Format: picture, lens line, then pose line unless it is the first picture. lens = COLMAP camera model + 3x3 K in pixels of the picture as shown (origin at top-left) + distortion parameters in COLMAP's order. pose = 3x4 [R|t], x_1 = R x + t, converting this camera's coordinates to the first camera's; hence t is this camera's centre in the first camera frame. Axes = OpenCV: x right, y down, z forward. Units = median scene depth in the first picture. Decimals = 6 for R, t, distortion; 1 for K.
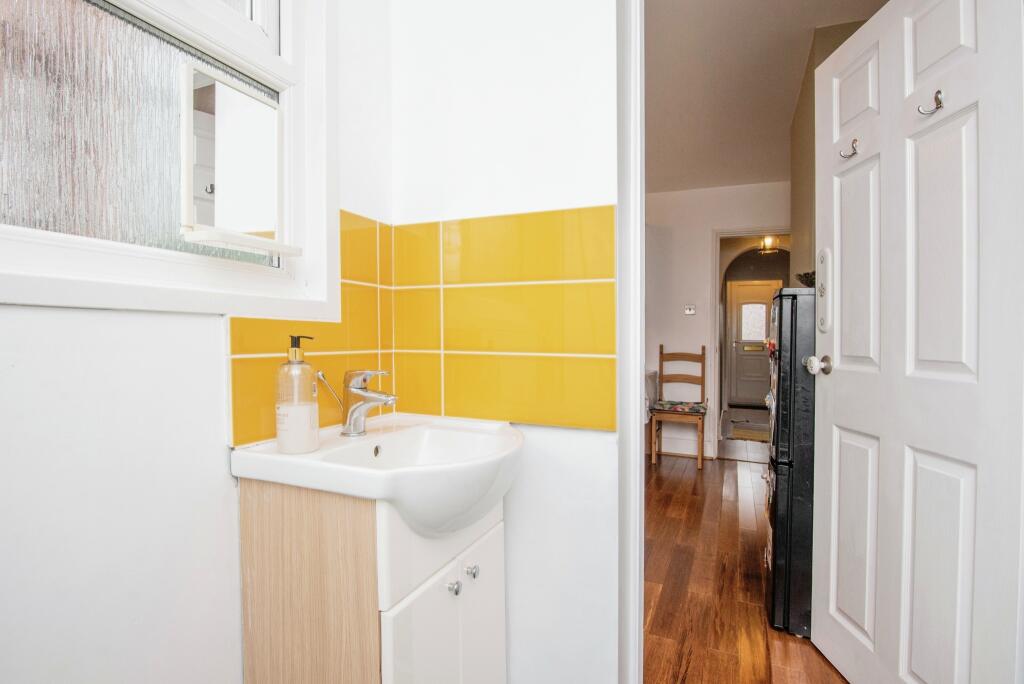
lens RADIAL K [[514.9, 0, 495.6], [0, 514.9, 314.0], [0, 0, 1]] dist [-0.004392, -0.001341]
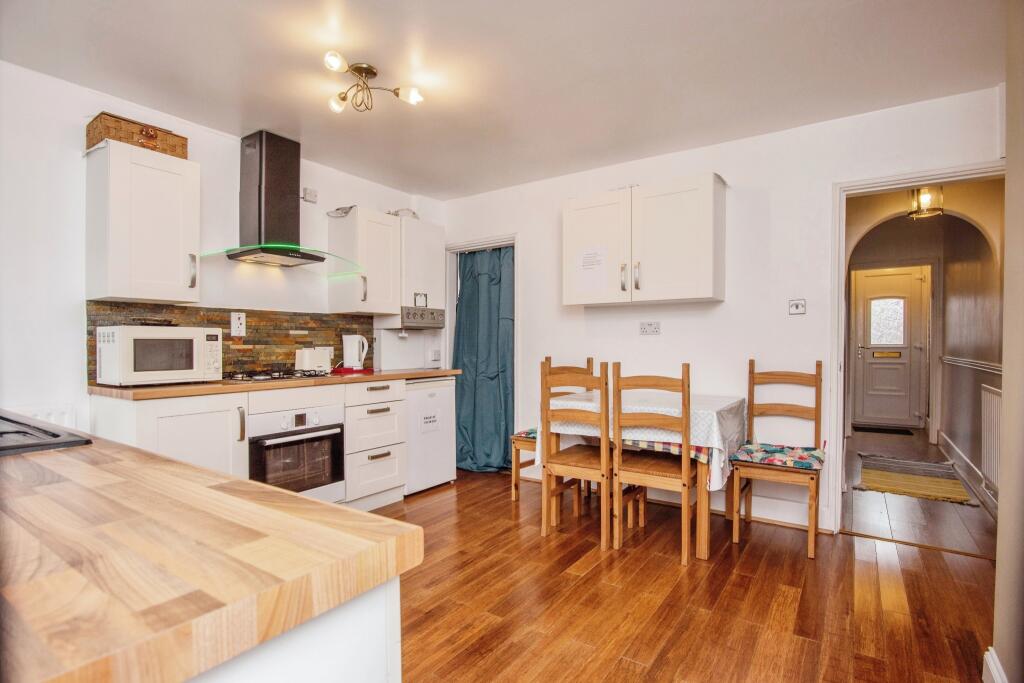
lens RADIAL K [[514.9, 0, 514.5], [0, 514.9, 347.0], [0, 0, 1]] dist [-0.004392, -0.001341]
pose [[0.988414, -0.016192, -0.150917, 0.120024], [0.024079, 0.998429, 0.050586, 0.001376], [0.149861, -0.053634, 0.987251, 0.296397]]
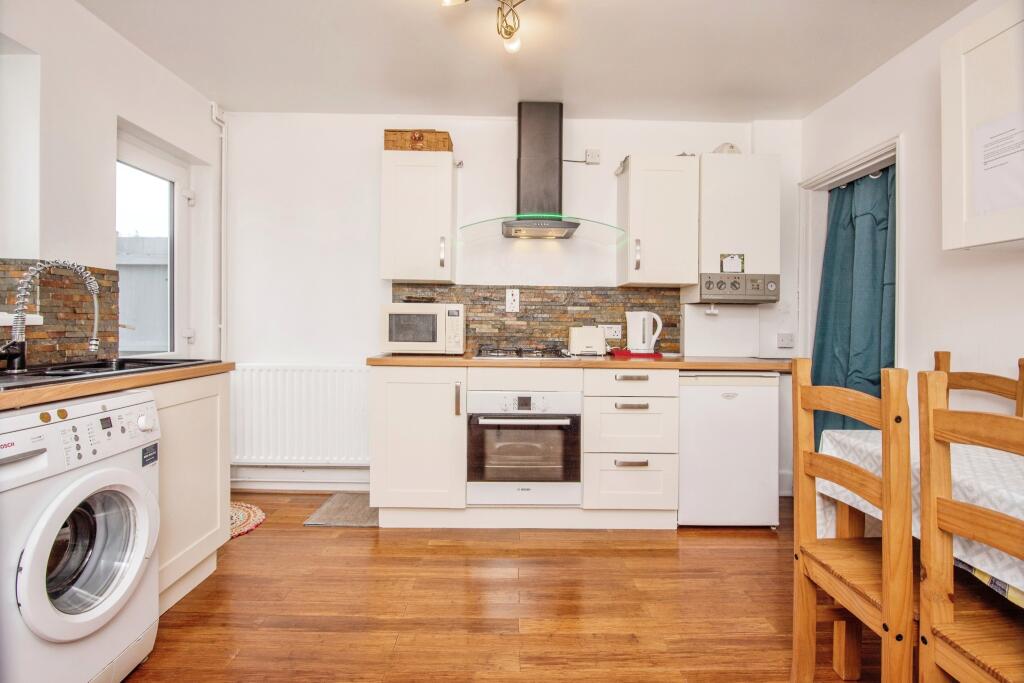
lens RADIAL K [[514.9, 0, 519.8], [0, 514.9, 319.6], [0, 0, 1]] dist [-0.004392, -0.001341]
pose [[0.445217, -0.009248, -0.895375, 0.196807], [0.033850, 0.999406, 0.006510, 0.009505], [0.894783, -0.033207, 0.445265, 0.448724]]
